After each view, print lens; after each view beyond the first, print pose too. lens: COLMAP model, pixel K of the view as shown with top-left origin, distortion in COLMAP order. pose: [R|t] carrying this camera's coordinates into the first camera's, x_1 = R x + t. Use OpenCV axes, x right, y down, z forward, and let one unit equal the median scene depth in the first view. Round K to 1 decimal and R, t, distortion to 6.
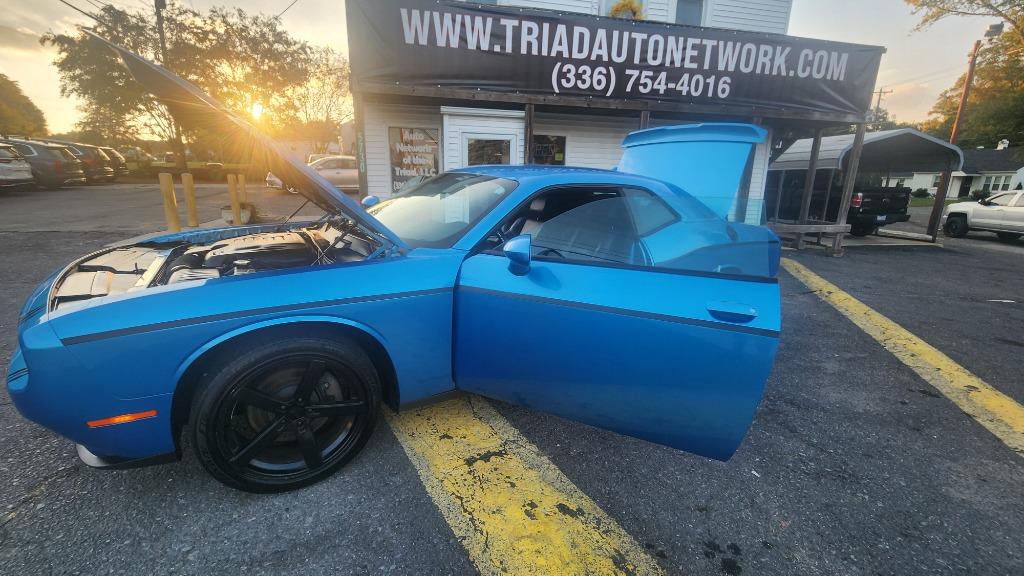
lens RADIAL K [[422.9, 0, 515.6], [0, 422.9, 286.2], [0, 0, 1]] dist [-0.000294, 0.000503]
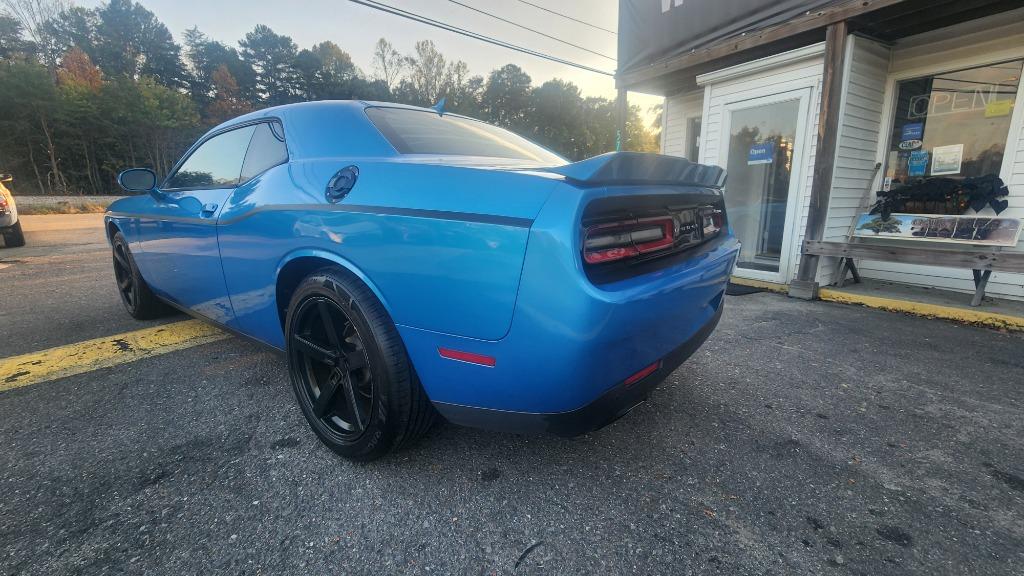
lens RADIAL K [[425.8, 0, 514.5], [0, 425.8, 285.2], [0, 0, 1]] dist [-0.000777, 0.001151]
pose [[0.348660, 0.153810, -0.924542, 0.455663], [-0.225062, 0.971320, 0.076717, -0.043994], [0.909826, 0.181331, 0.373277, 0.465538]]
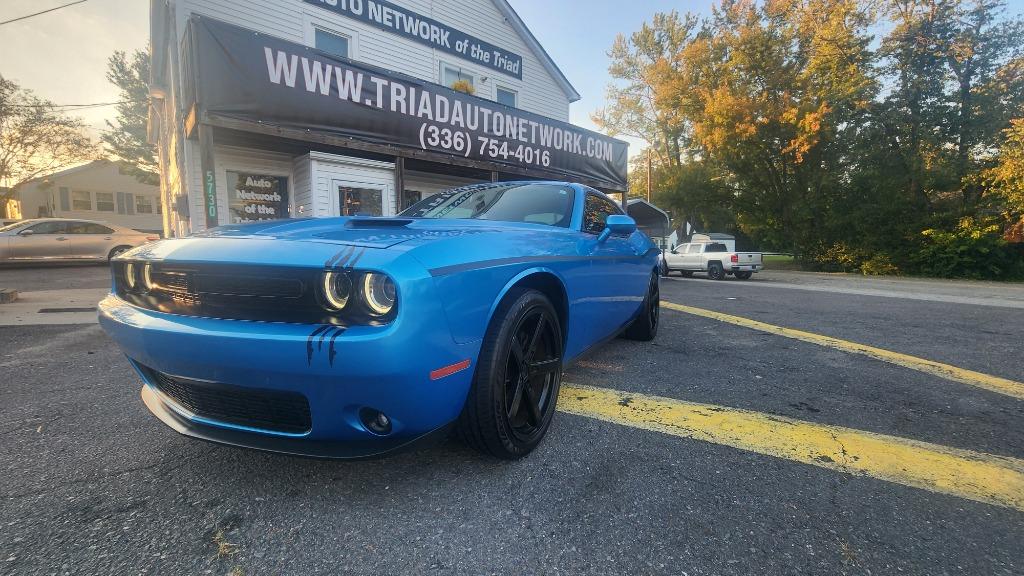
lens RADIAL K [[423.0, 0, 516.0], [0, 423.0, 287.1], [0, 0, 1]] dist [-0.000772, 0.000973]
pose [[0.863167, -0.069938, 0.500051, -0.262016], [0.152492, 0.980223, -0.126132, 0.058229], [-0.481340, 0.185127, 0.856761, 0.027702]]
